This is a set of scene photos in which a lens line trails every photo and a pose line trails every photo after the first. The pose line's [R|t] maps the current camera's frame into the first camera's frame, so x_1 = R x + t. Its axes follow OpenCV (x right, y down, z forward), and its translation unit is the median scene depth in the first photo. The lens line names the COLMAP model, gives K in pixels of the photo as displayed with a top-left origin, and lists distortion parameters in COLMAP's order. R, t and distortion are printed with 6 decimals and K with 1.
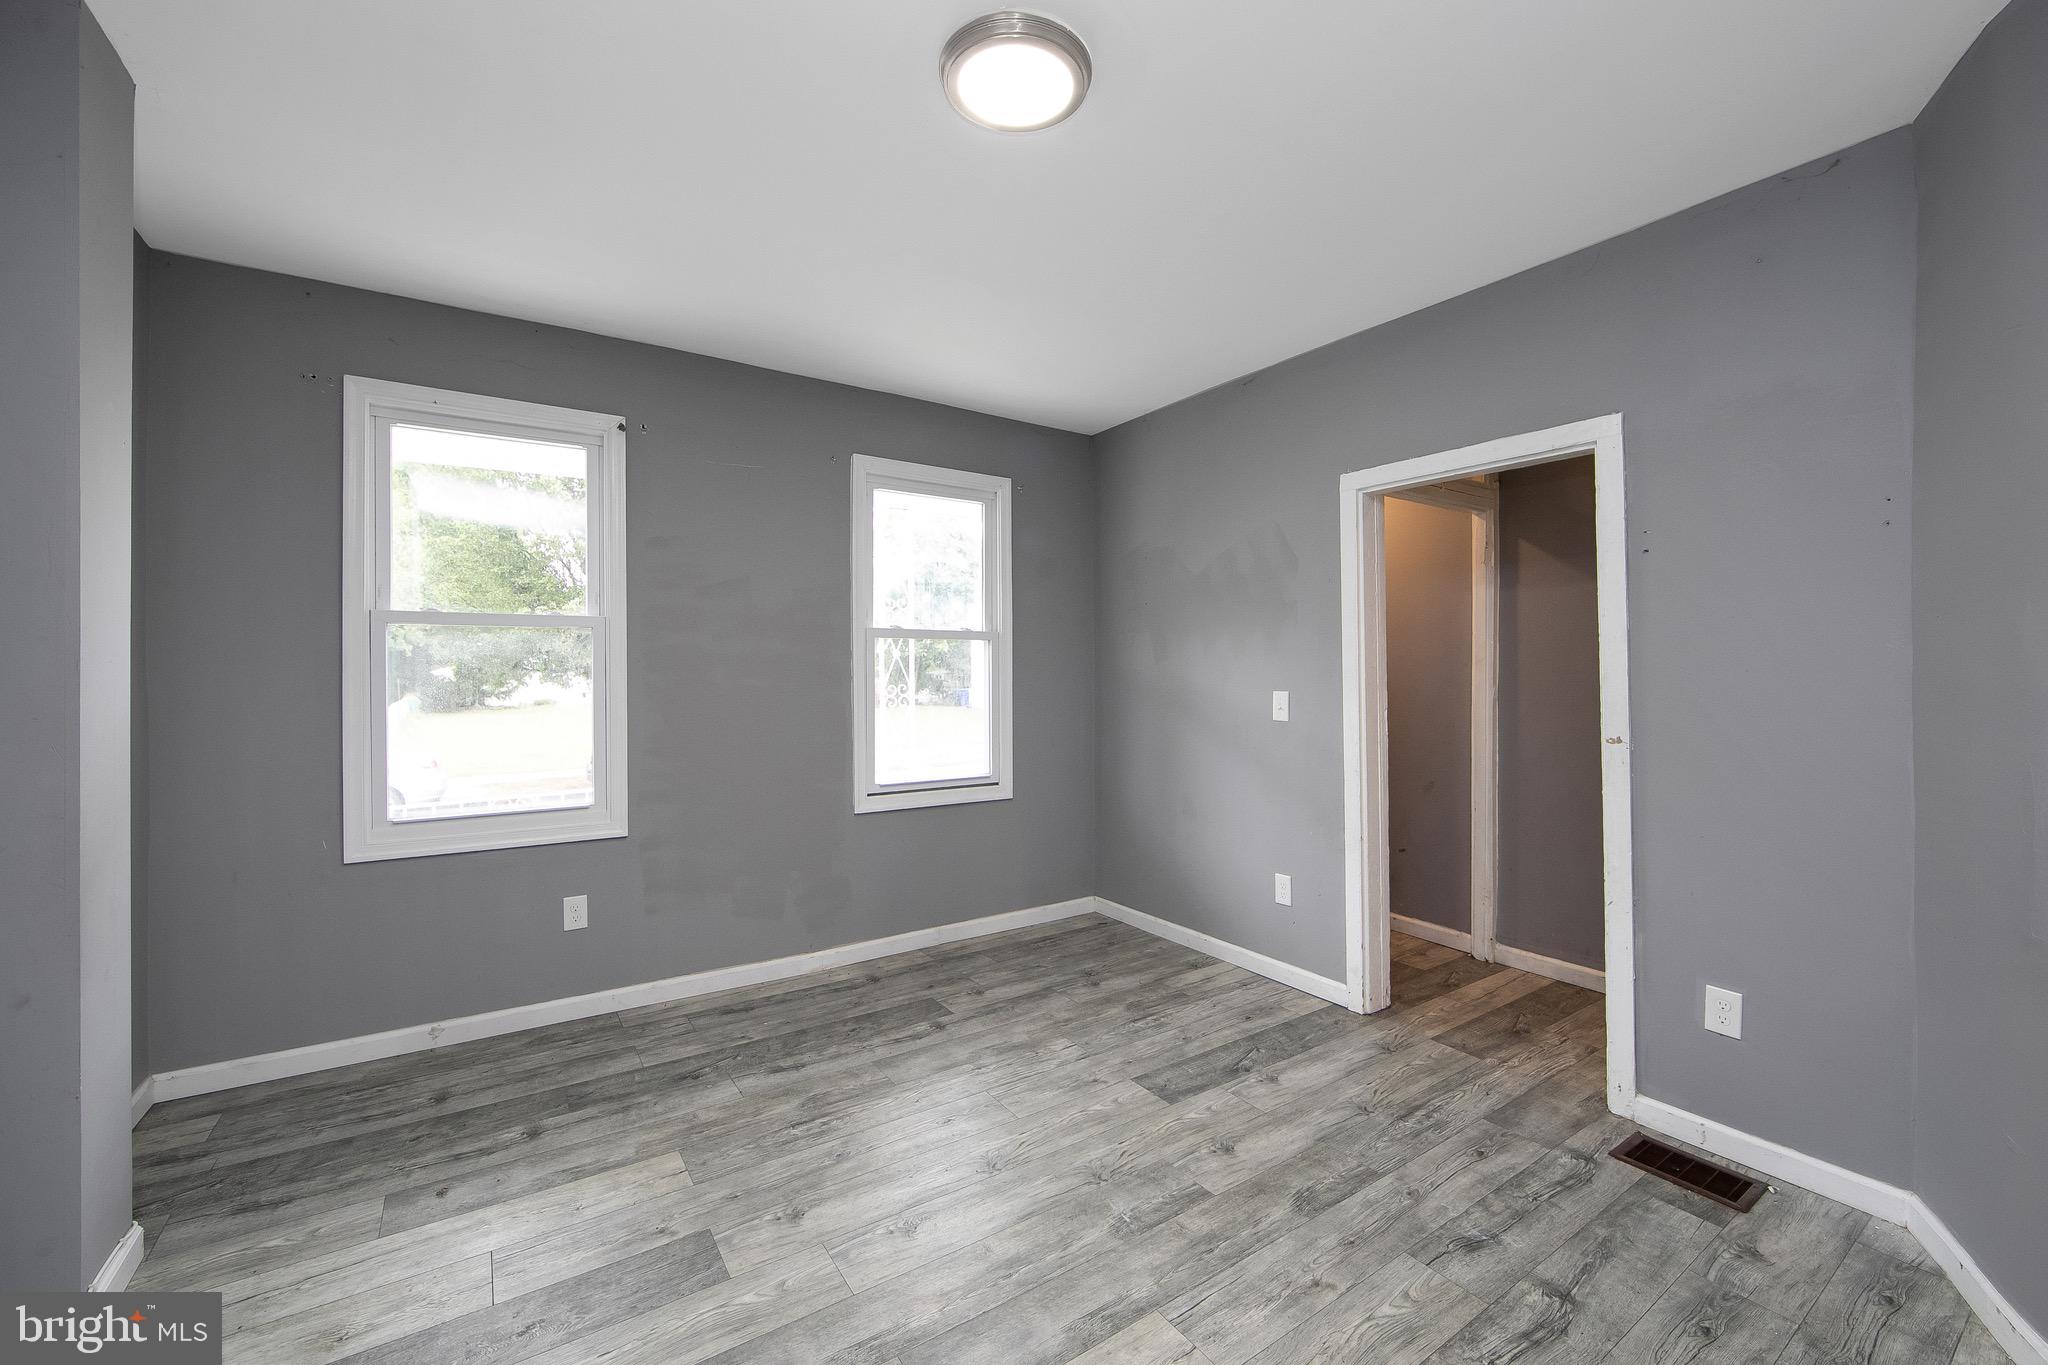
lens RADIAL K [[843.2, 0, 1052.1], [0, 843.2, 671.7], [0, 0, 1]] dist [-0.008851, 0.001855]
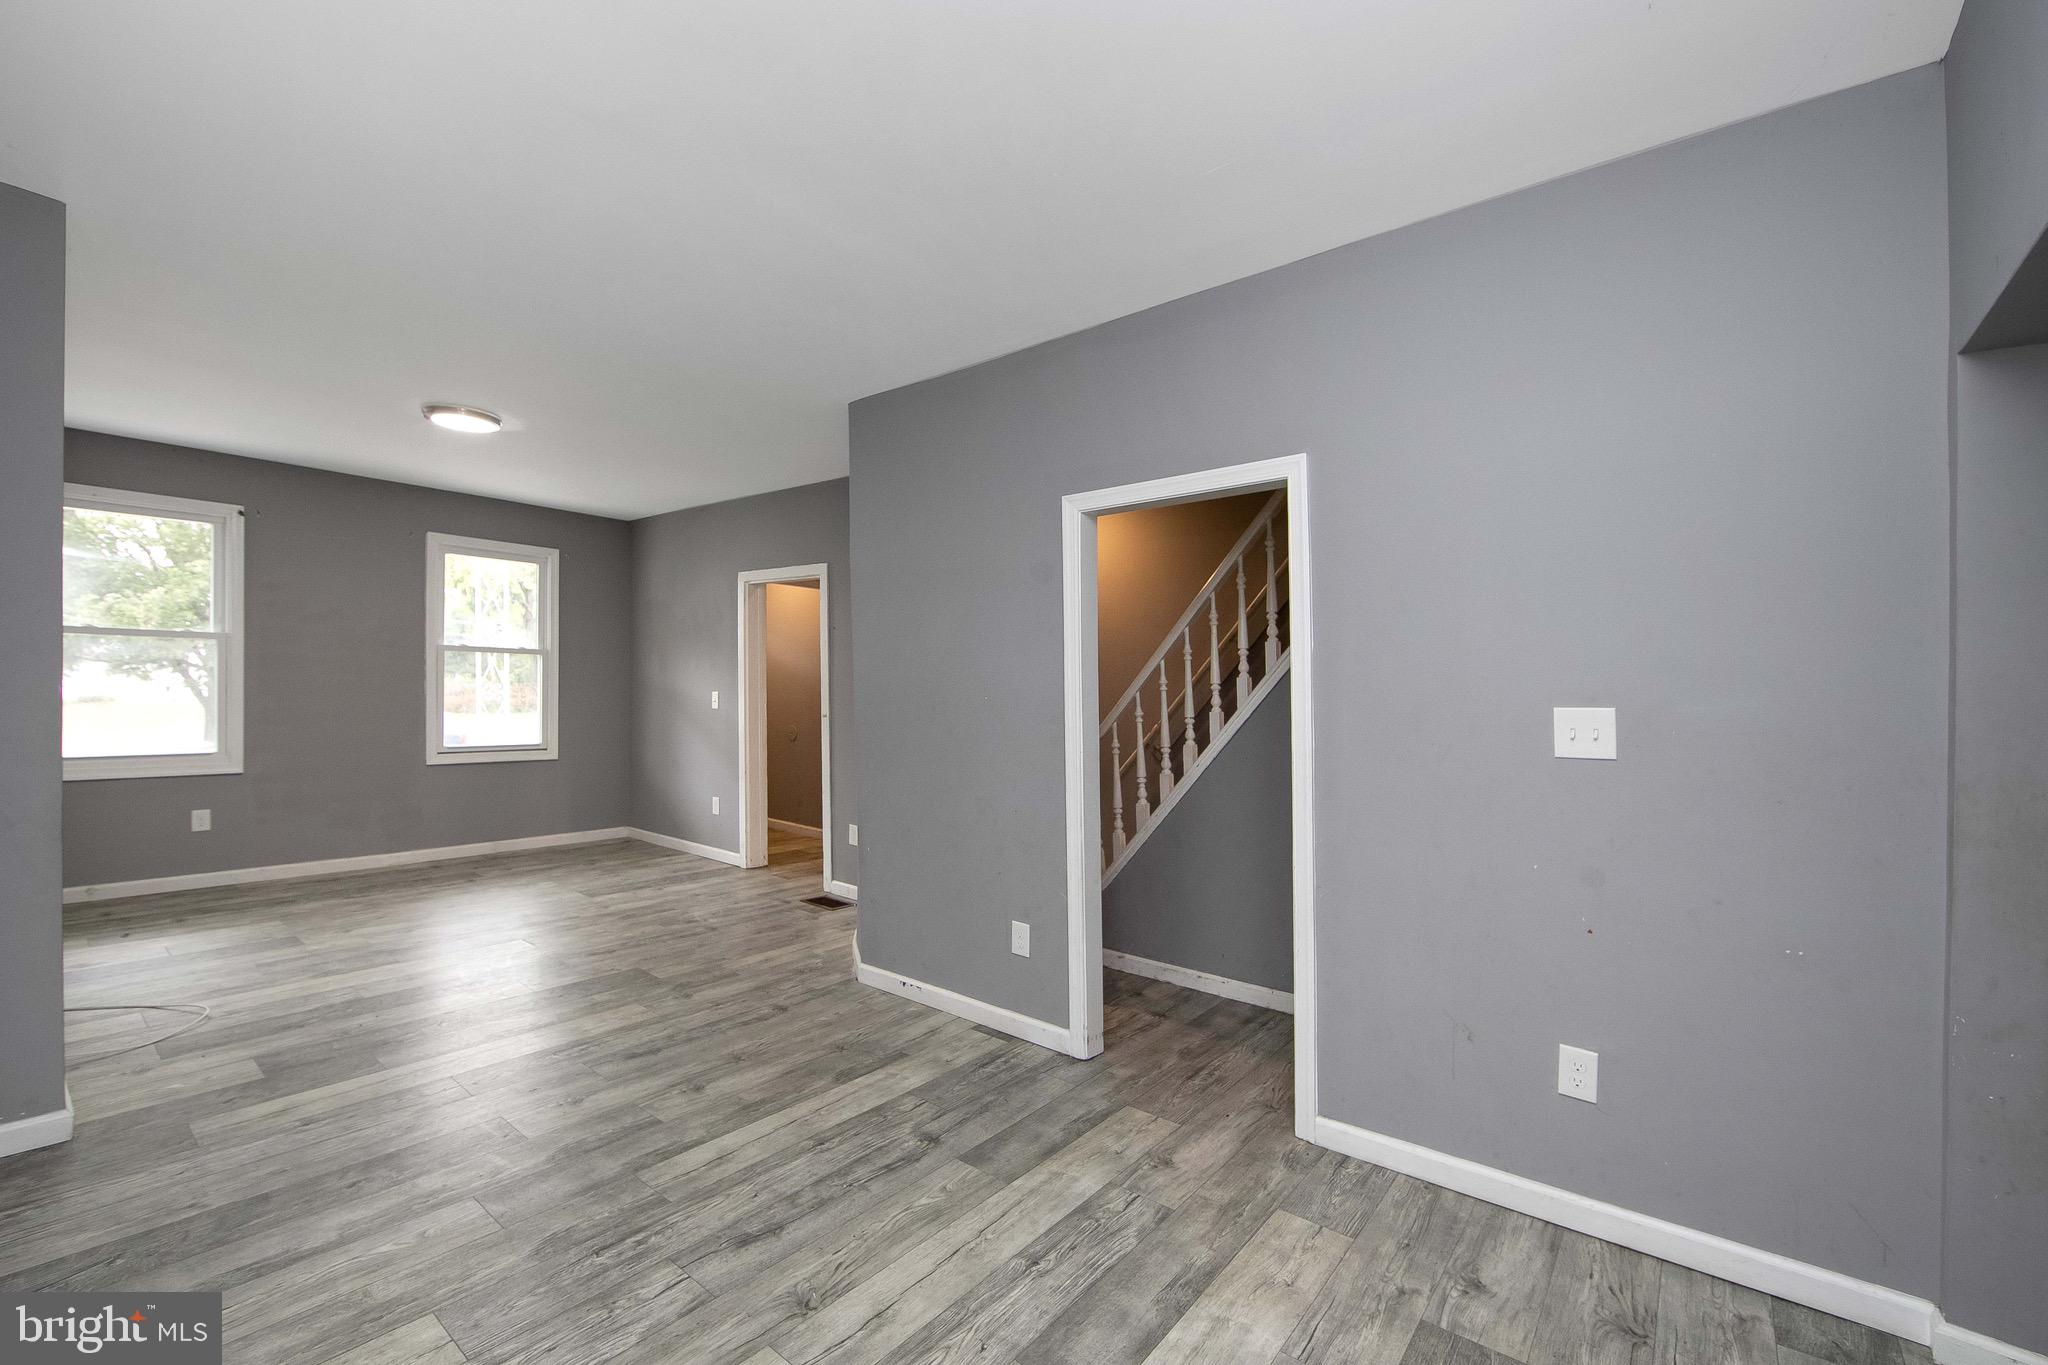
lens RADIAL K [[843.2, 0, 1072.5], [0, 843.2, 702.3], [0, 0, 1]] dist [-0.008851, 0.001855]
pose [[0.946476, 0.020459, 0.322126, 0.572498], [-0.027379, 0.999481, 0.016965, -0.006383], [-0.321612, -0.024877, 0.946545, -1.226635]]
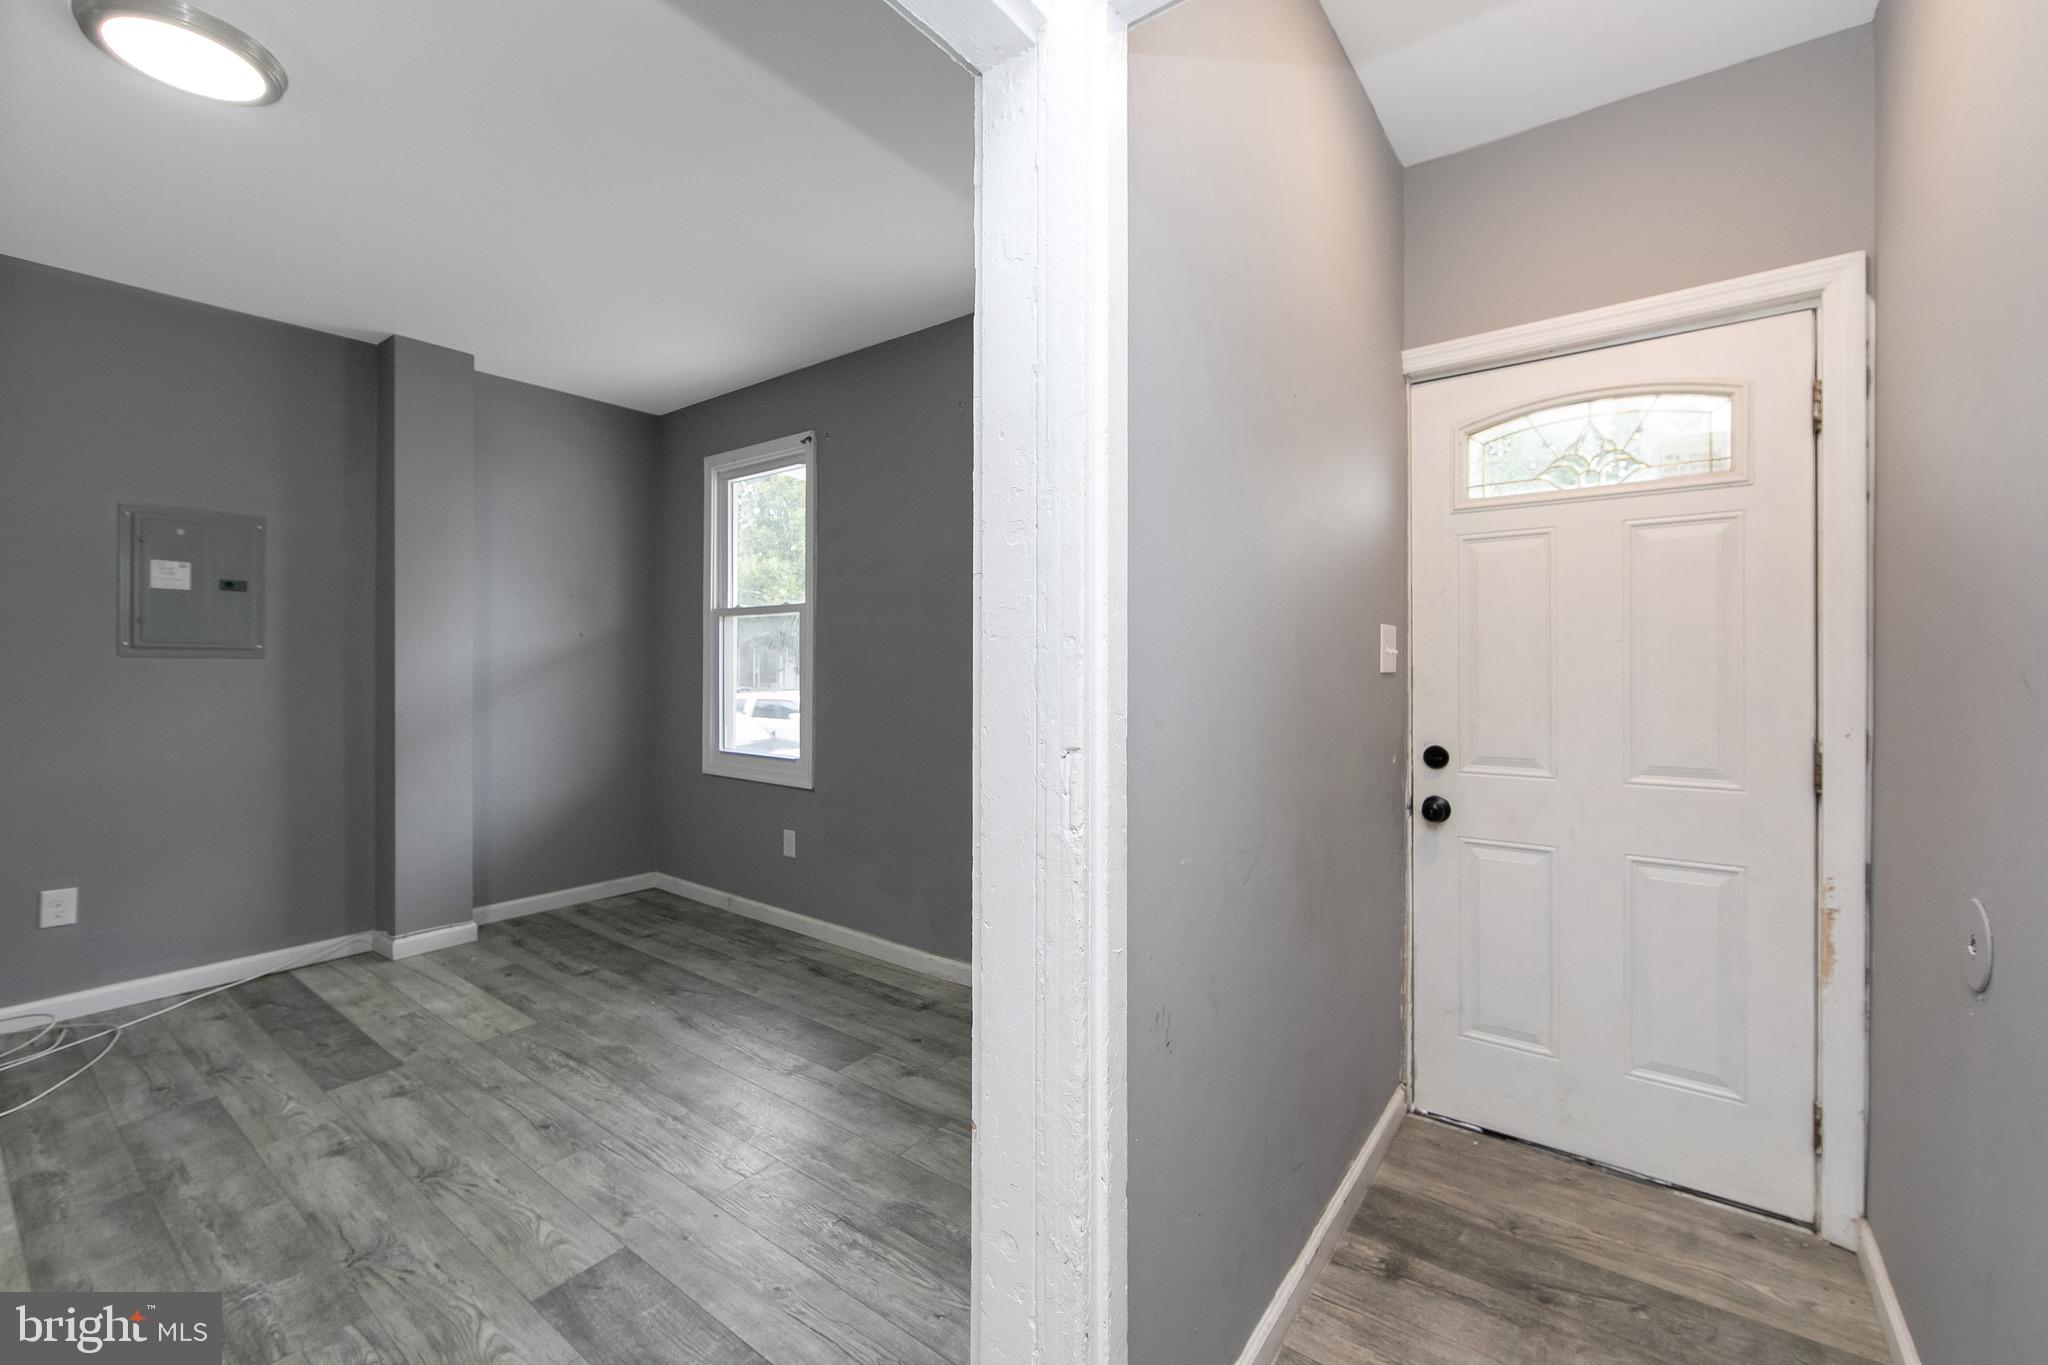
lens RADIAL K [[843.2, 0, 1036.7], [0, 843.2, 651.3], [0, 0, 1]] dist [-0.008851, 0.001855]
pose [[0.305897, -0.006952, -0.952039, 0.896104], [0.002238, 0.999976, -0.006583, 0.017443], [0.952062, -0.000117, 0.305905, 1.195354]]
